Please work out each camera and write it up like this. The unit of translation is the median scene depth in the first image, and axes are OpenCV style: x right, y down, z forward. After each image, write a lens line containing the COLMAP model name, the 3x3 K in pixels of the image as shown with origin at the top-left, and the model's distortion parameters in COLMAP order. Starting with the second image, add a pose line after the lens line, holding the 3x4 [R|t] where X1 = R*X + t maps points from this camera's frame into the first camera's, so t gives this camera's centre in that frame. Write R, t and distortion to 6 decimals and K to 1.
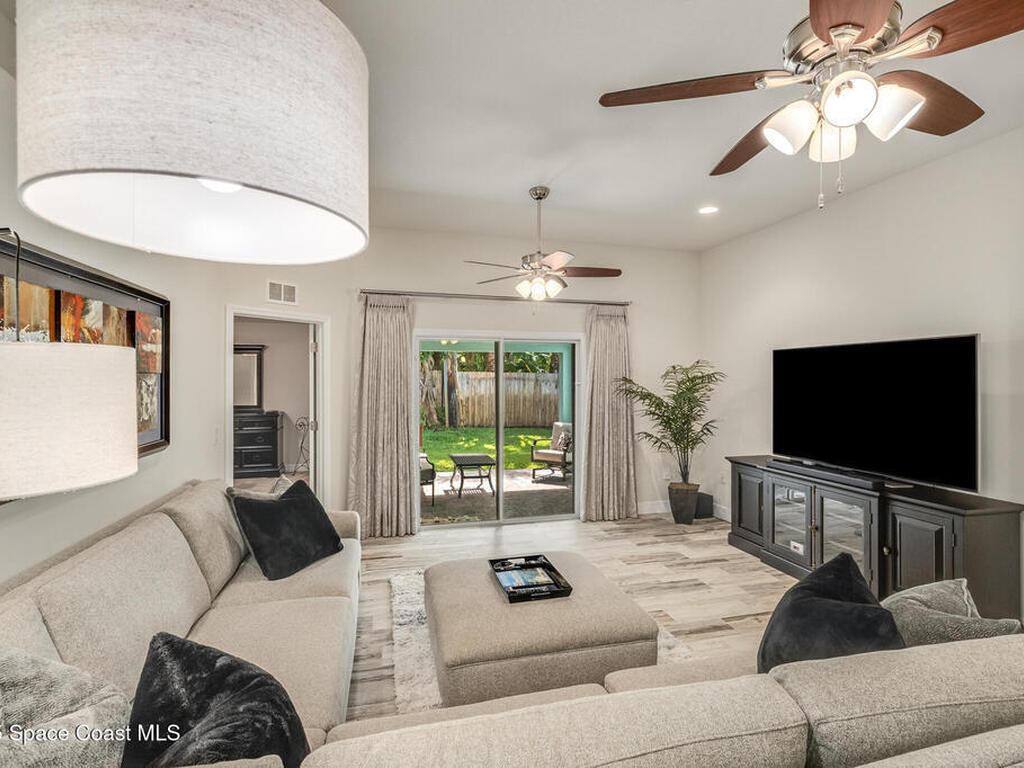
lens RADIAL K [[497.8, 0, 512.9], [0, 497.8, 383.7], [0, 0, 1]] dist [0.001263, 0.000084]
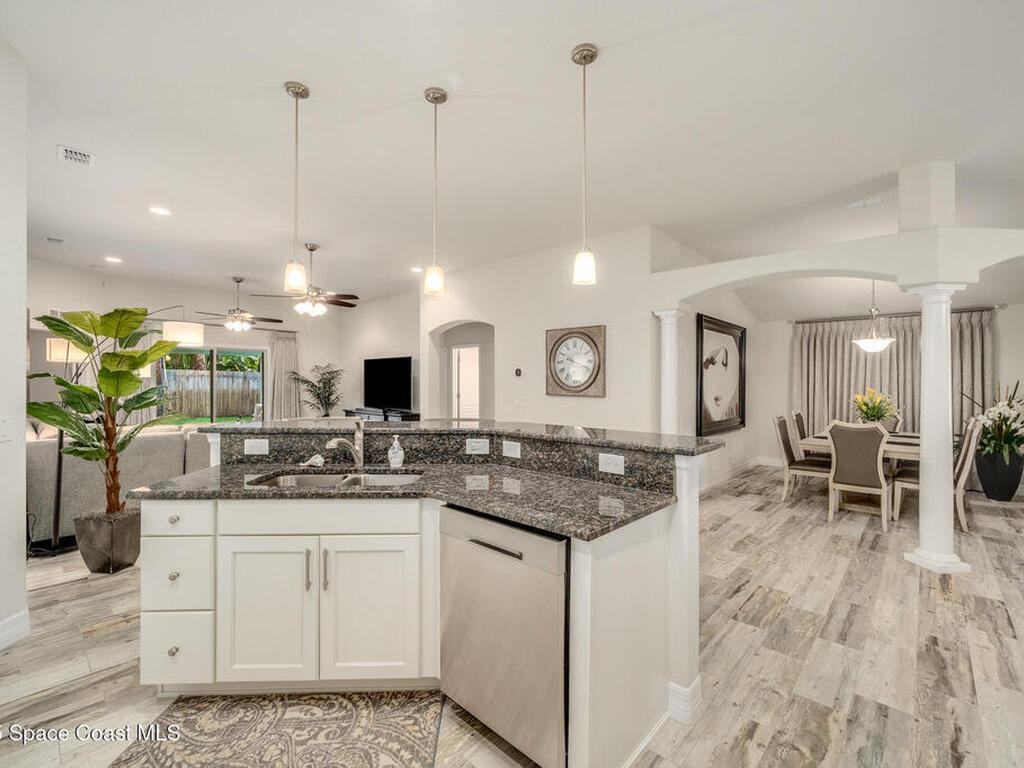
lens RADIAL K [[457.2, 0, 513.5], [0, 457.2, 386.0], [0, 0, 1]] dist [0.001208, 0.000021]
pose [[0.842401, -0.001266, 0.538850, -0.002729], [0.000941, 0.999999, 0.000879, 0.019465], [-0.538850, -0.000234, 0.842401, -0.426655]]
